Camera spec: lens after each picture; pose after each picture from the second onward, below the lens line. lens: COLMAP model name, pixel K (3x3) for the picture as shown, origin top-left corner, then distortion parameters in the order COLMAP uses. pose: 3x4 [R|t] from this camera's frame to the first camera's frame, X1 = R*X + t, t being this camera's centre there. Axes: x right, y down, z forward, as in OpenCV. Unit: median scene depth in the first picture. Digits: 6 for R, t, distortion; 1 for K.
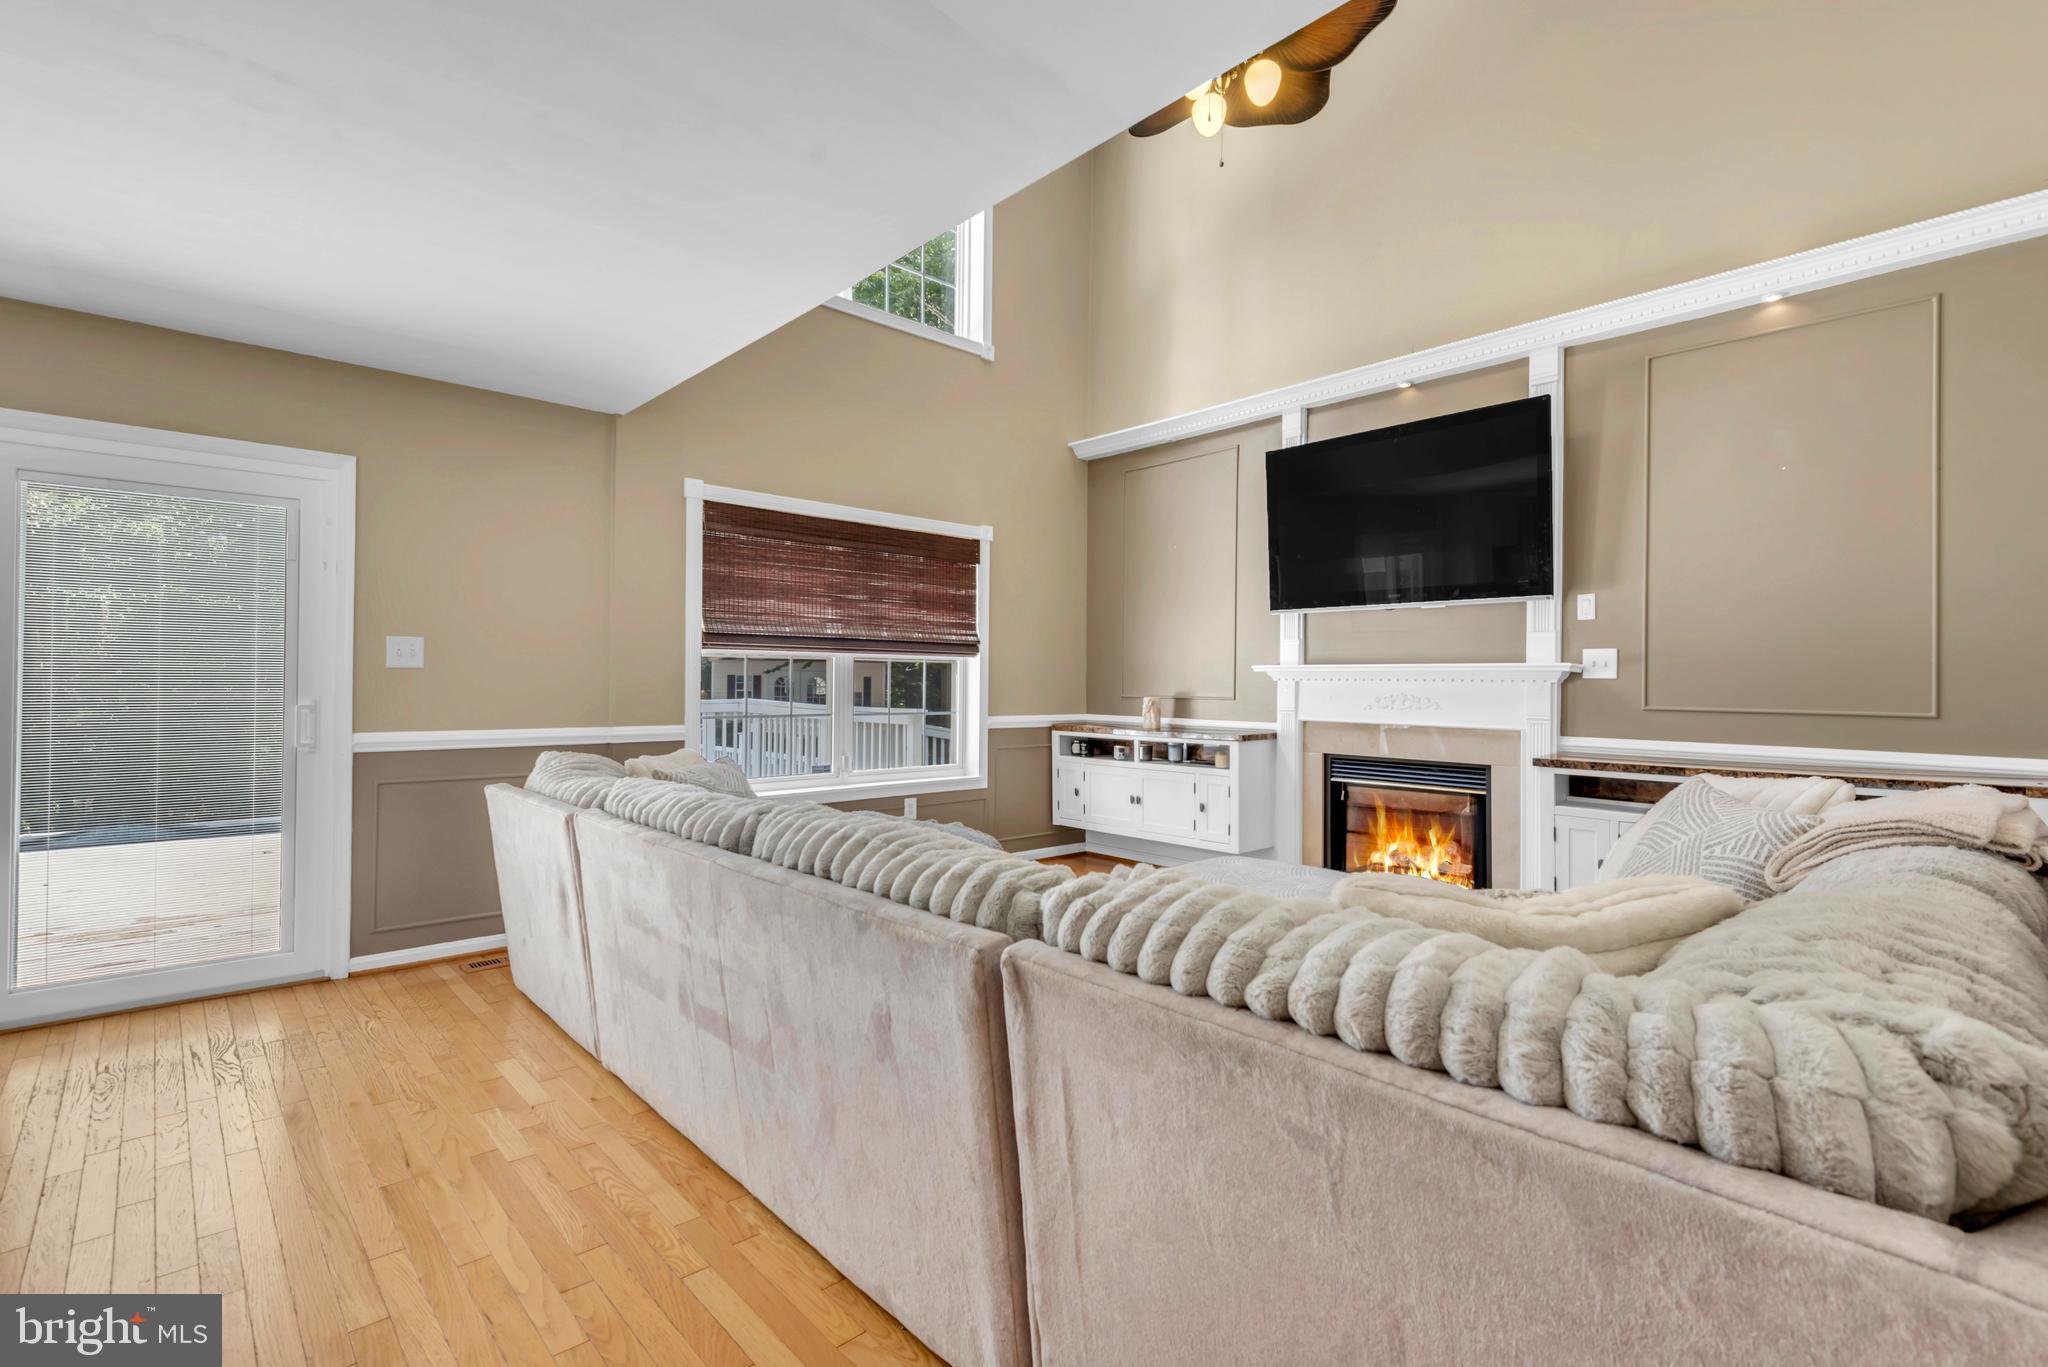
lens RADIAL K [[938.9, 0, 1018.3], [0, 938.9, 675.2], [0, 0, 1]] dist [0.014270, -0.004283]
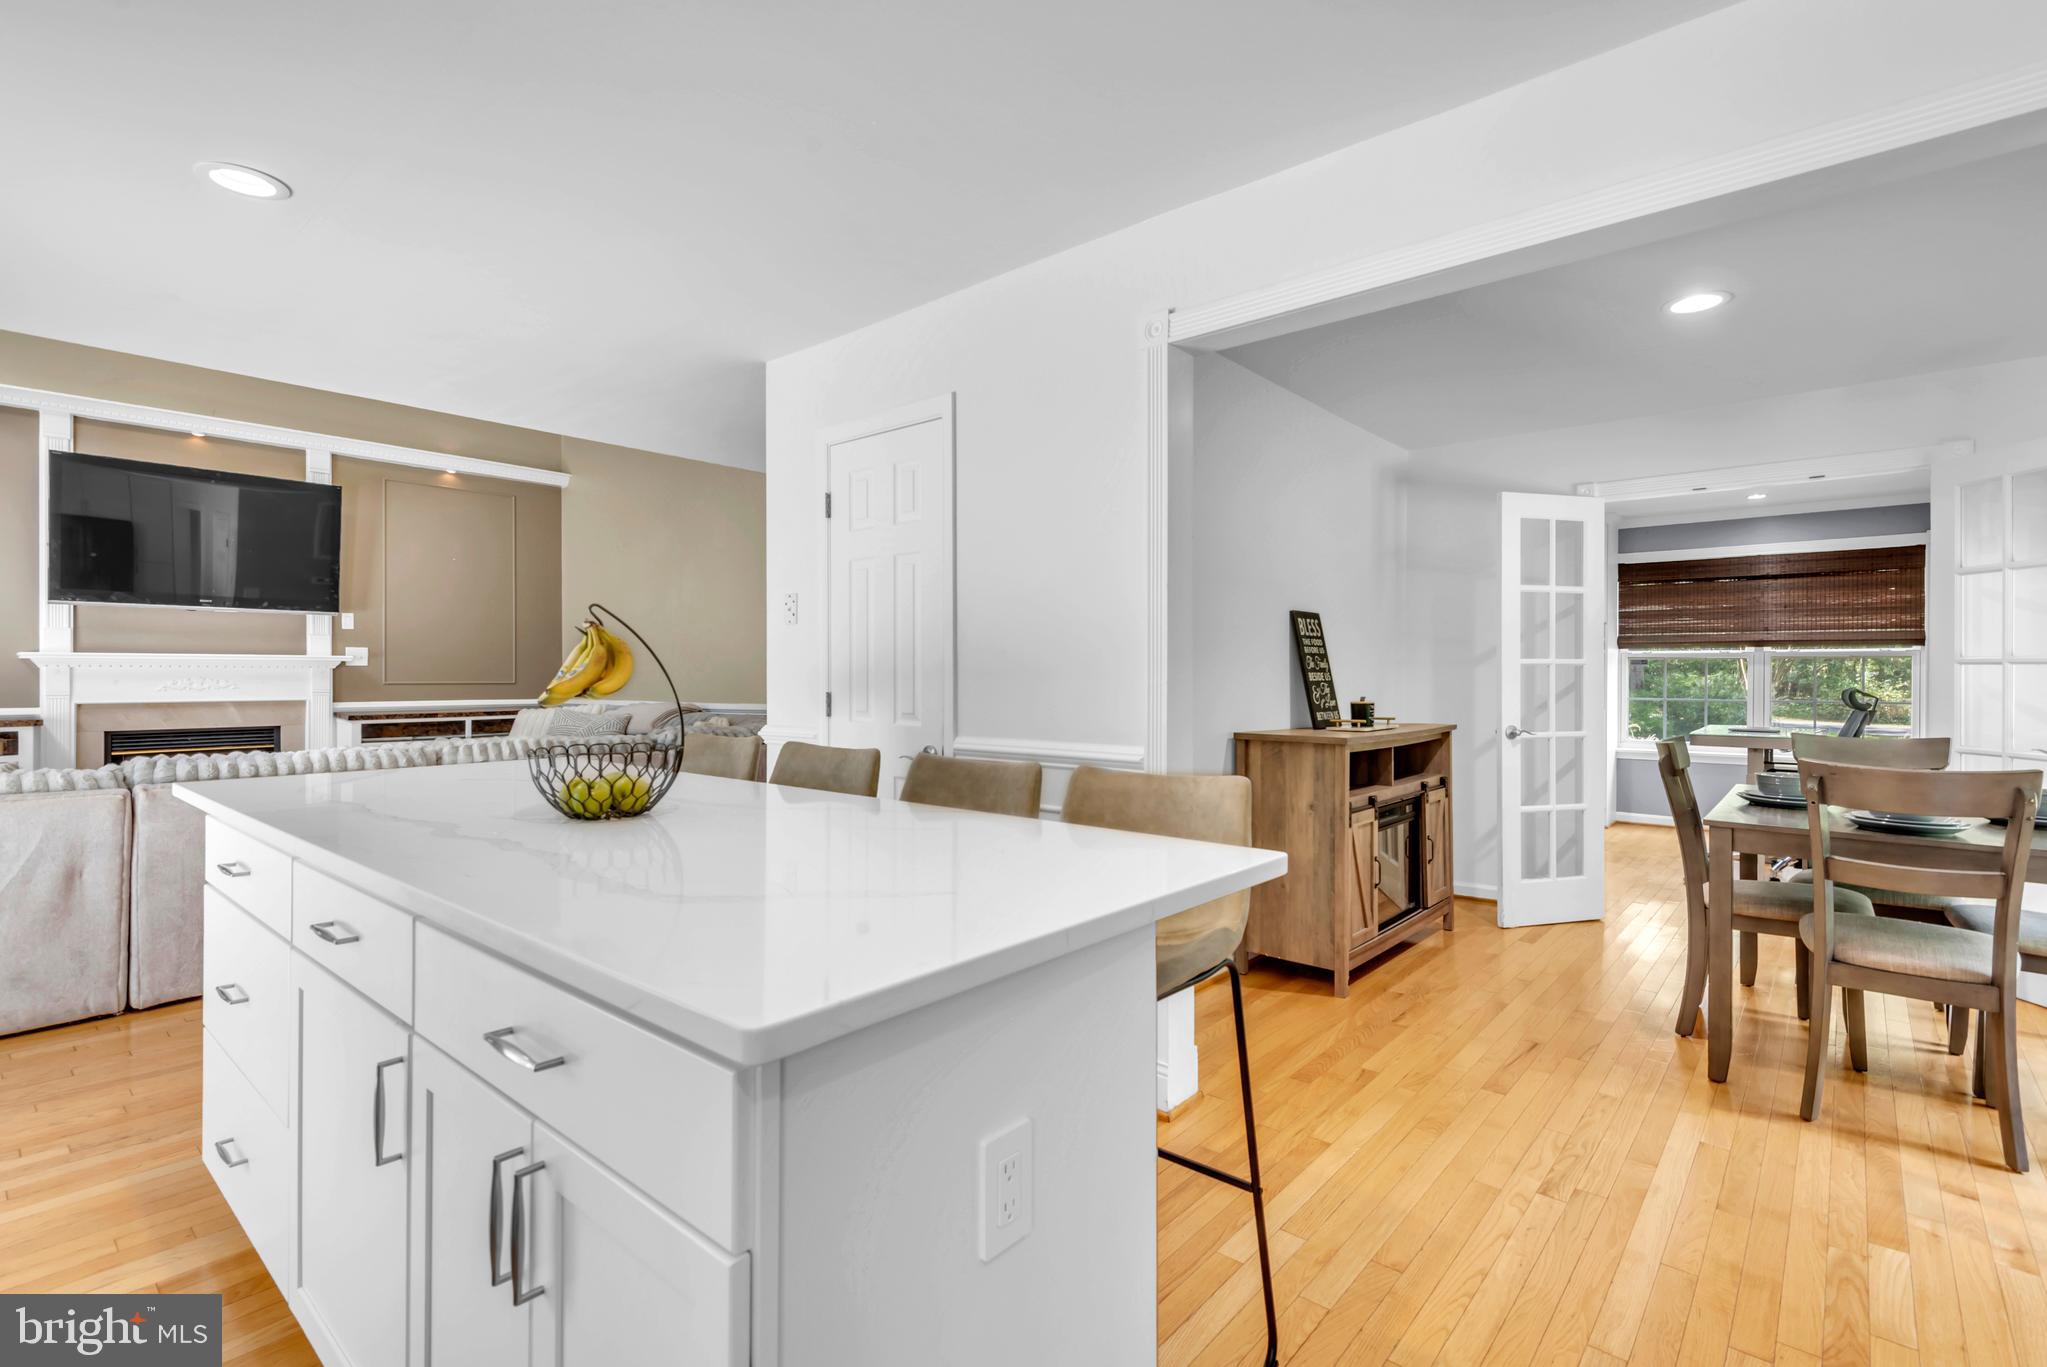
lens RADIAL K [[938.5, 0, 1015.4], [0, 938.5, 665.9], [0, 0, 1]] dist [0.014270, -0.004283]
pose [[-0.120820, 0.000822, 0.992674, -1.038595], [-0.006214, 0.999979, -0.001585, -0.000644], [-0.992655, -0.006360, -0.120812, 0.058873]]
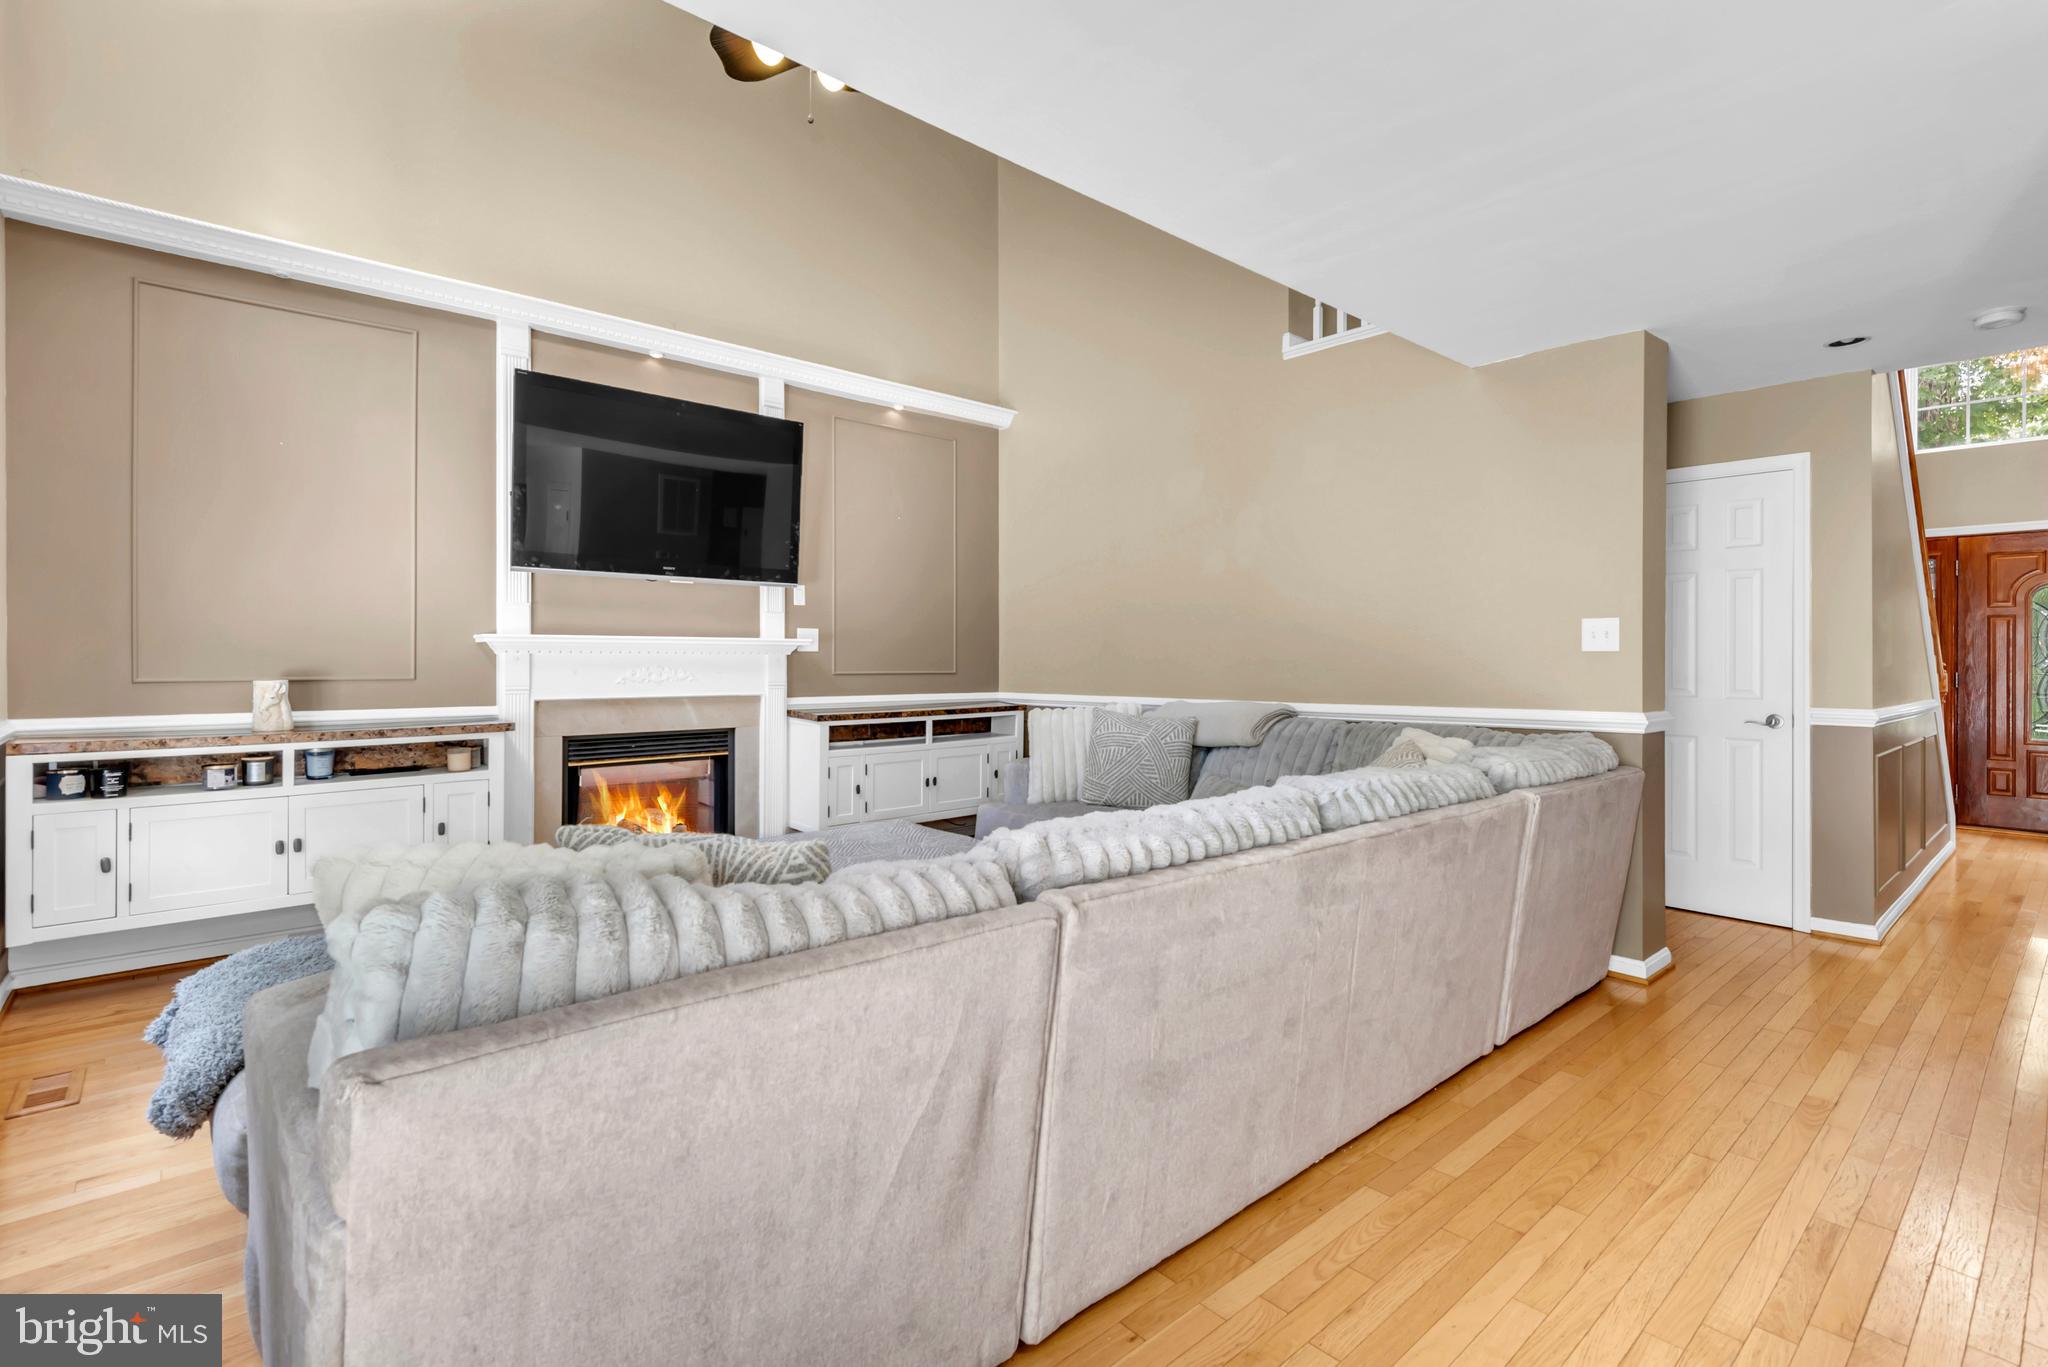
lens RADIAL K [[938.9, 0, 1018.1], [0, 938.9, 649.0], [0, 0, 1]] dist [0.014270, -0.004283]
pose [[0.015052, 0.004542, 0.999876, -0.601168], [-0.004686, 0.999979, -0.004472, 0.004617], [-0.999876, -0.004618, 0.015073, 0.628997]]
